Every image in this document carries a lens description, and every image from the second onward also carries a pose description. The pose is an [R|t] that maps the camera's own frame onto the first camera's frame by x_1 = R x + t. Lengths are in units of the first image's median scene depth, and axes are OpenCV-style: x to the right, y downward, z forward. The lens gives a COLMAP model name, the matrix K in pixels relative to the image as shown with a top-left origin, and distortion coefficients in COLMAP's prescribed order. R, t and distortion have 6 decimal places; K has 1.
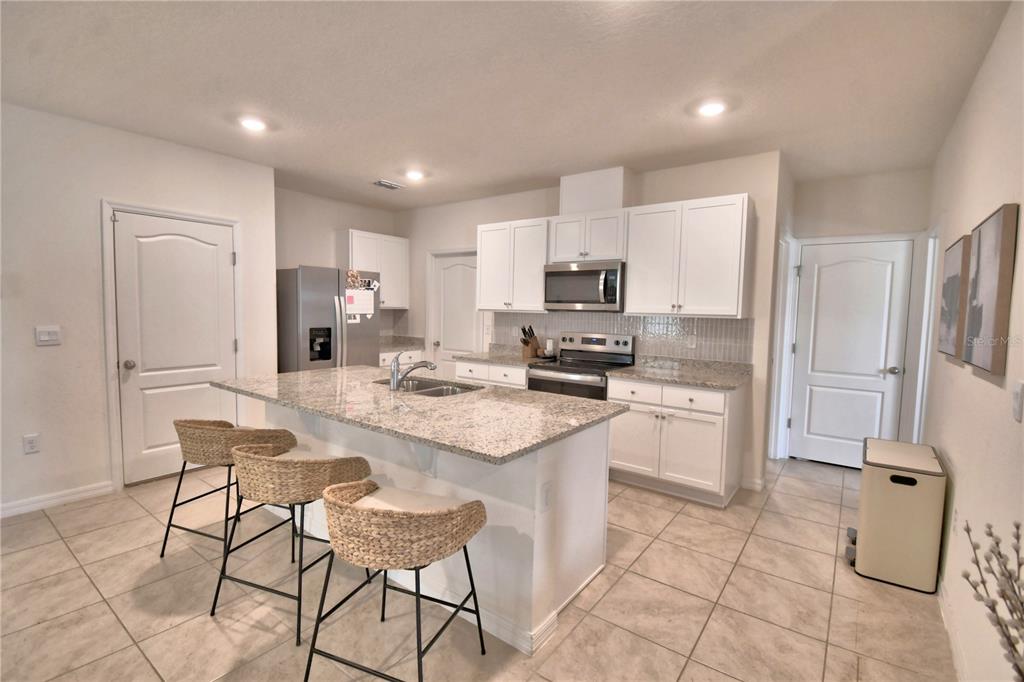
lens RADIAL K [[465.9, 0, 506.1], [0, 465.9, 339.7], [0, 0, 1]] dist [0.018144, -0.024240]
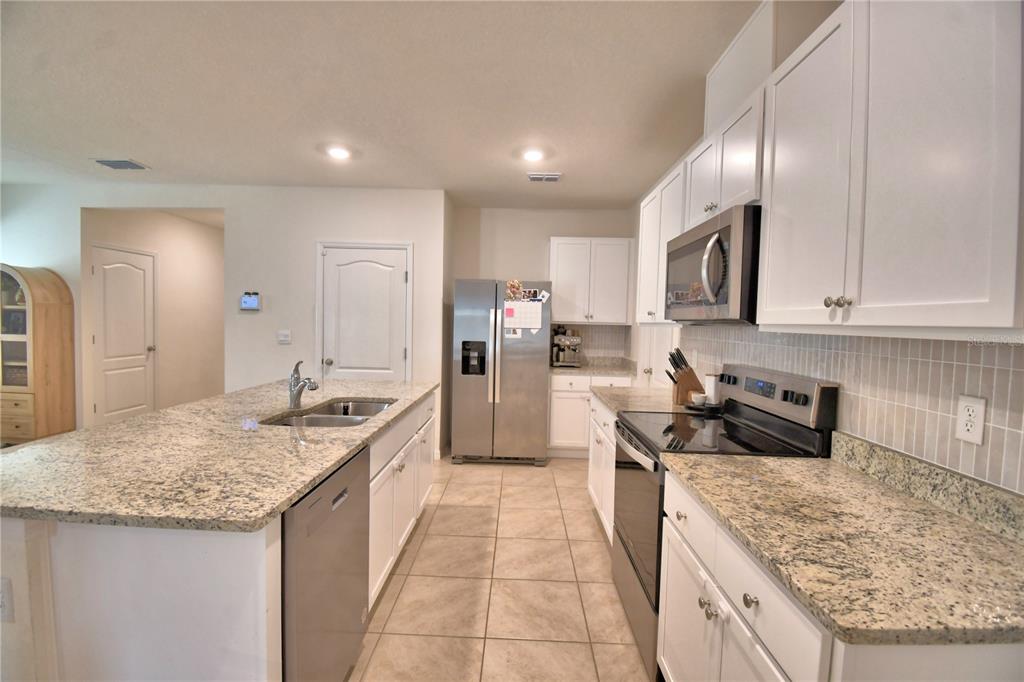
lens RADIAL K [[447.5, 0, 506.2], [0, 447.5, 337.8], [0, 0, 1]] dist [0.017932, -0.024477]
pose [[0.575068, 0.024861, -0.817728, 0.429703], [-0.069099, 0.997443, -0.018268, -0.021471], [0.815182, 0.067009, 0.575315, 0.548177]]
